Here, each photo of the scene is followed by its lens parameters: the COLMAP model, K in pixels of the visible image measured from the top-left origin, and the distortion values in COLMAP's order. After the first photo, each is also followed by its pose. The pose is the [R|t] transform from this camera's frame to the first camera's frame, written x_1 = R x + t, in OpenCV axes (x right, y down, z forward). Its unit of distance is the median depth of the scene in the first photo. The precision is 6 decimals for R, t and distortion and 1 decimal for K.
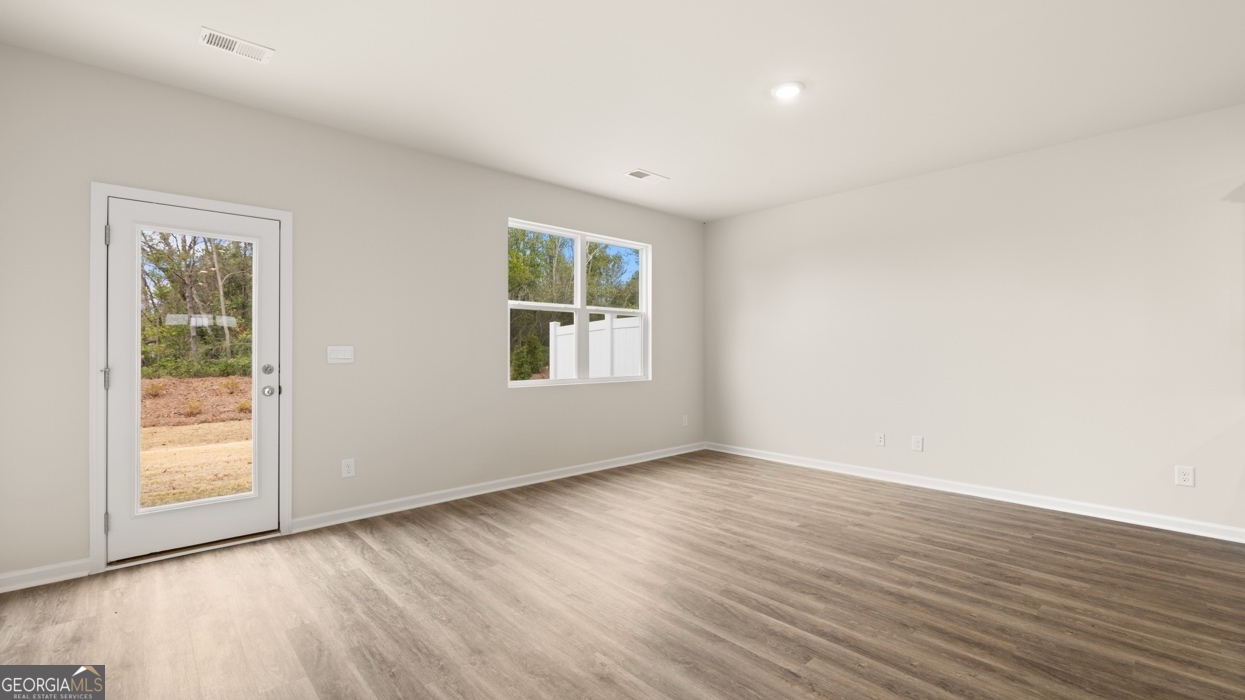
lens RADIAL K [[525.6, 0, 613.0], [0, 525.6, 350.5], [0, 0, 1]] dist [-0.001633, 0.000320]
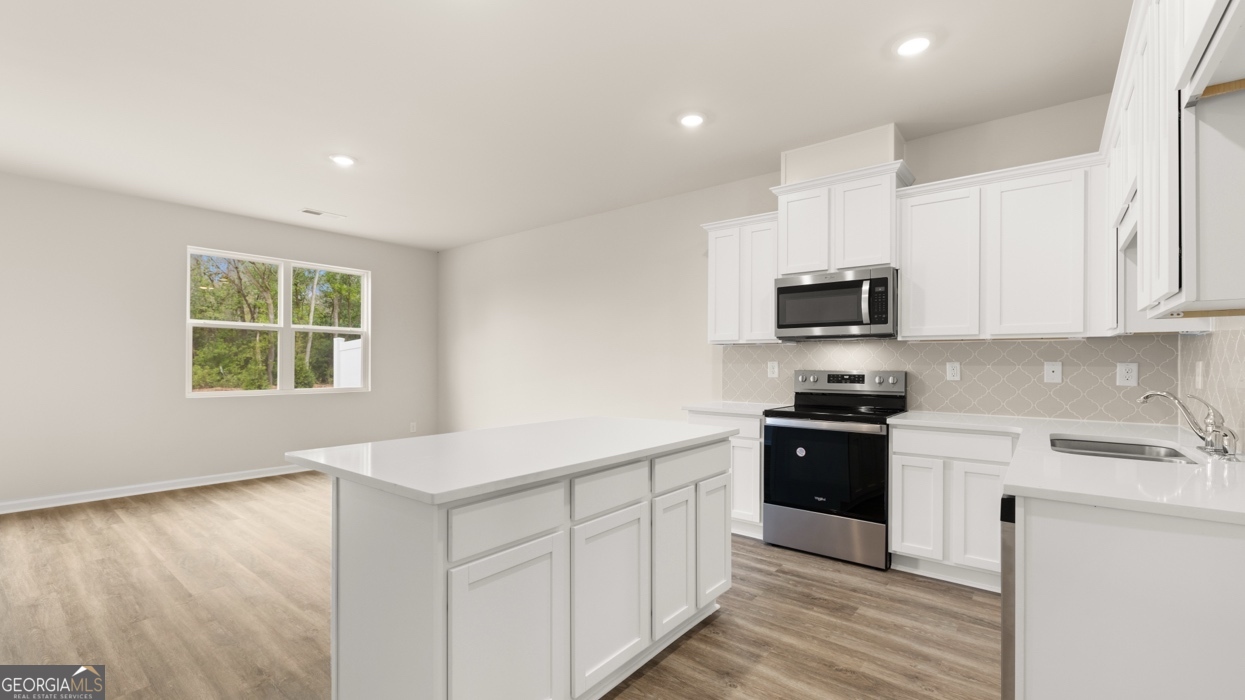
lens RADIAL K [[525.6, 0, 625.3], [0, 525.6, 357.8], [0, 0, 1]] dist [-0.001633, 0.000320]
pose [[0.988869, 0.002120, 0.148774, 0.539129], [-0.000024, 0.999901, -0.014087, 0.001729], [-0.148789, 0.013926, 0.988771, -0.235035]]
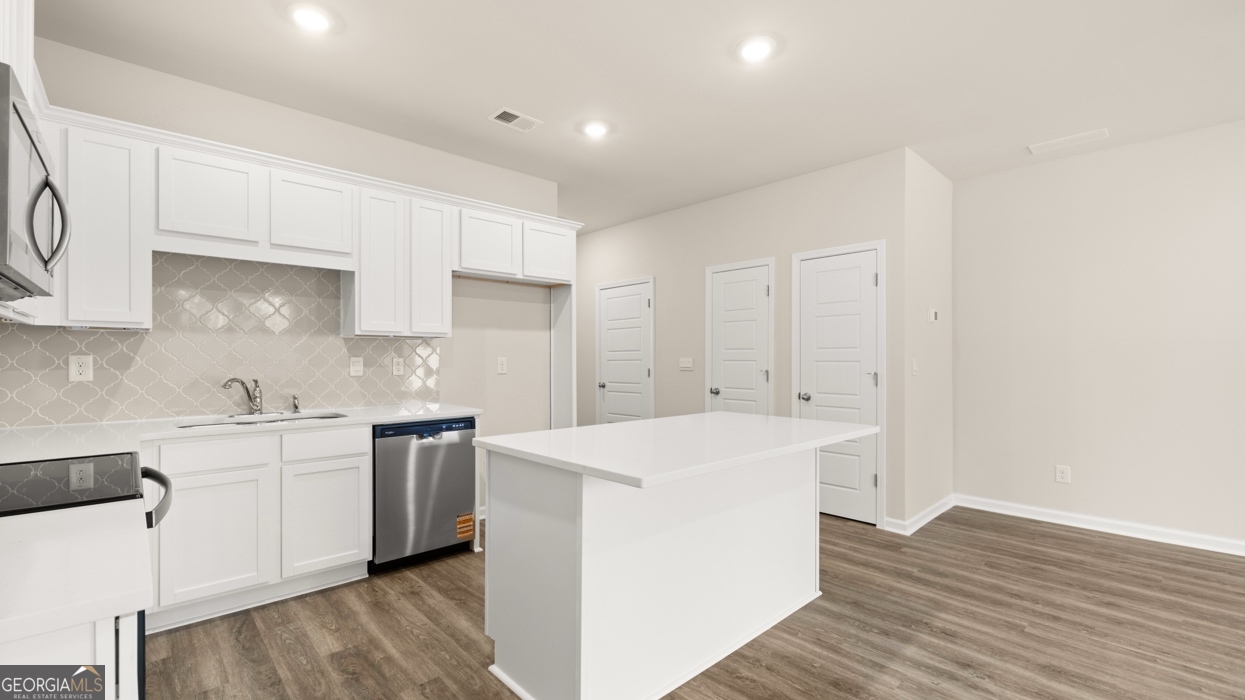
lens RADIAL K [[525.6, 0, 621.0], [0, 525.6, 358.7], [0, 0, 1]] dist [-0.001633, 0.000320]
pose [[-0.999992, -0.004046, -0.000284, 0.616737], [-0.004047, 0.999984, 0.004053, -0.003102], [0.000268, 0.004054, -0.999992, 0.795052]]
